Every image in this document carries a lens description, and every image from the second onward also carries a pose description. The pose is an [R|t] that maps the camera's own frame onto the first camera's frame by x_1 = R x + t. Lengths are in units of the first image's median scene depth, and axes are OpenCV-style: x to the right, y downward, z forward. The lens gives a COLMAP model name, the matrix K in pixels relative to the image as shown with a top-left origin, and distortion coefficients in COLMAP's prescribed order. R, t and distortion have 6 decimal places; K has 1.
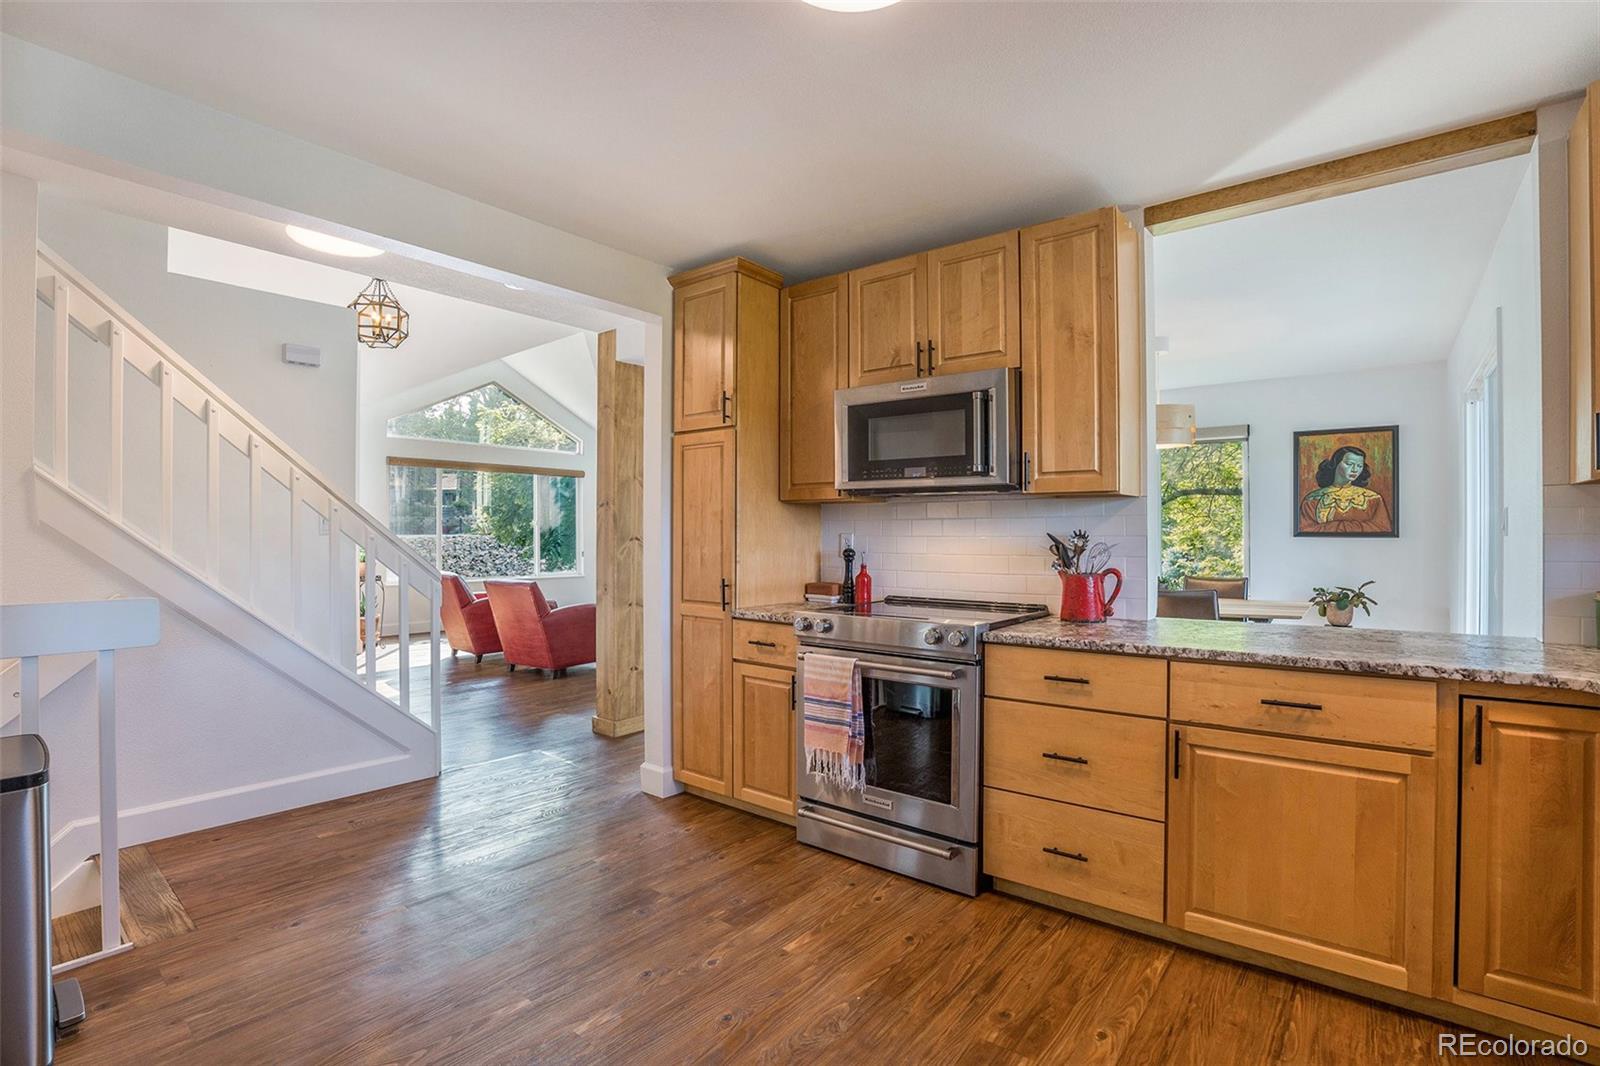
lens RADIAL K [[743.8, 0, 797.3], [0, 743.8, 534.1], [0, 0, 1]] dist [-0.035009, 0.000336]
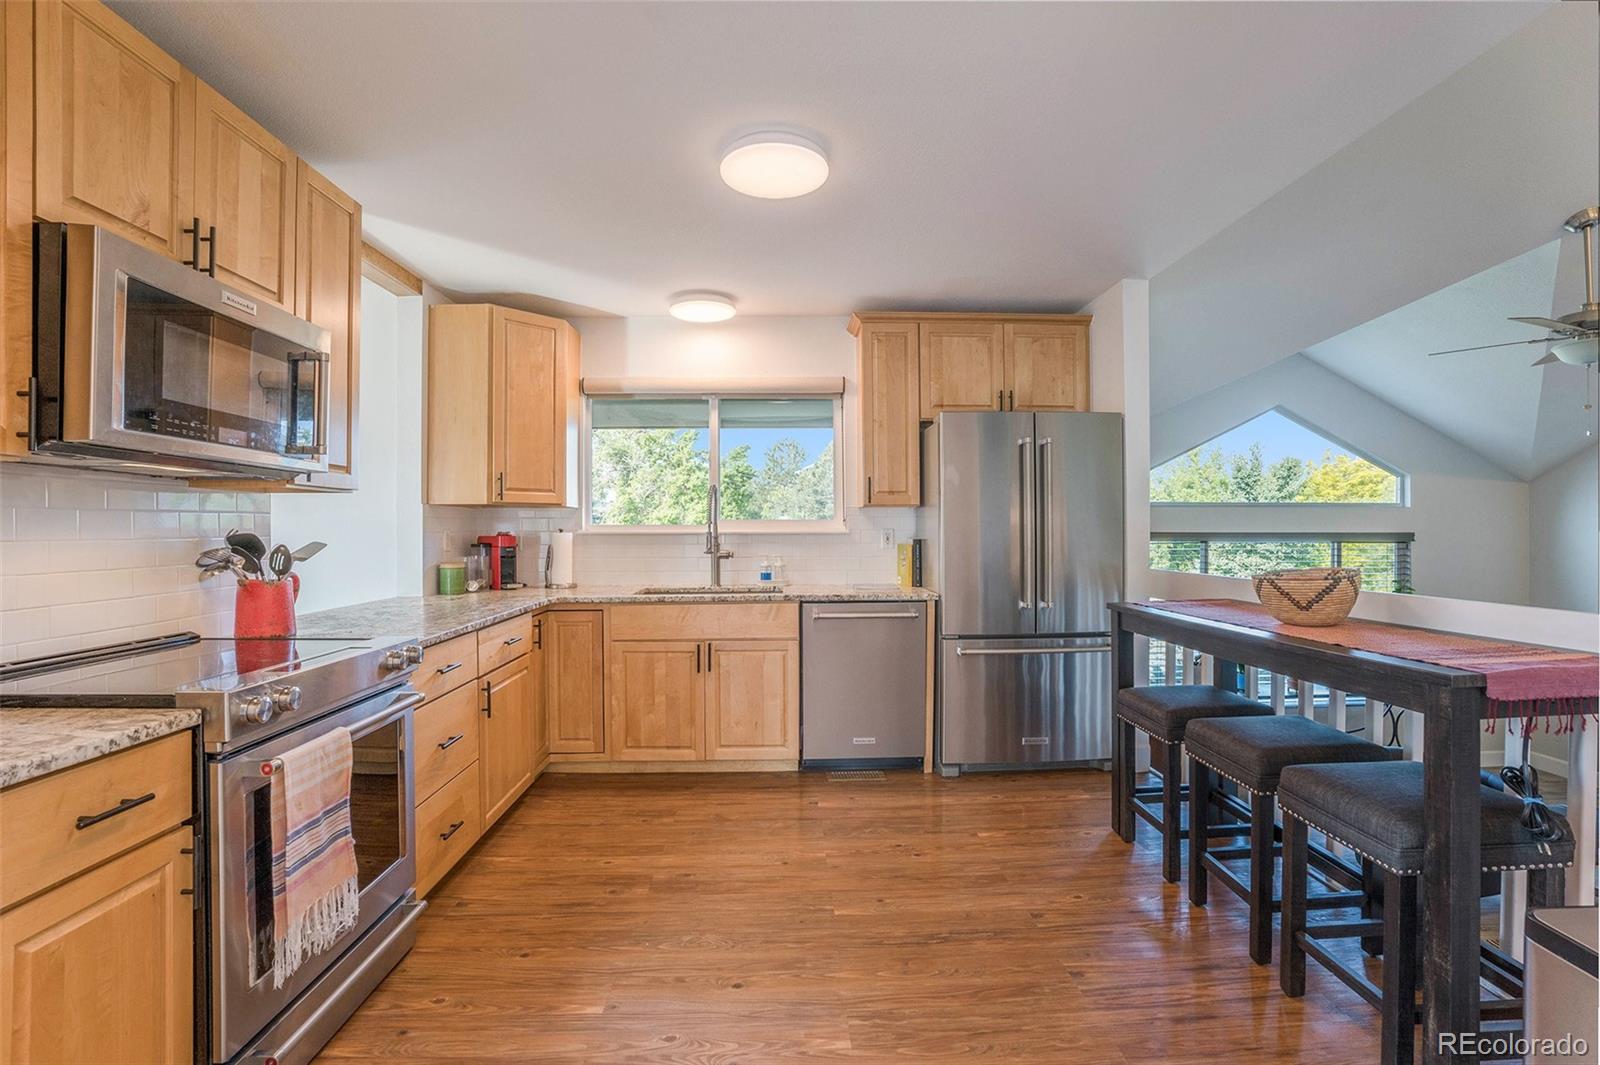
lens RADIAL K [[743.8, 0, 798.0], [0, 743.8, 526.9], [0, 0, 1]] dist [-0.035009, 0.000336]
pose [[-0.644660, 0.003652, 0.764461, -0.645000], [0.001923, 0.999993, -0.003156, -0.004811], [-0.764467, -0.000564, -0.644662, 1.070481]]
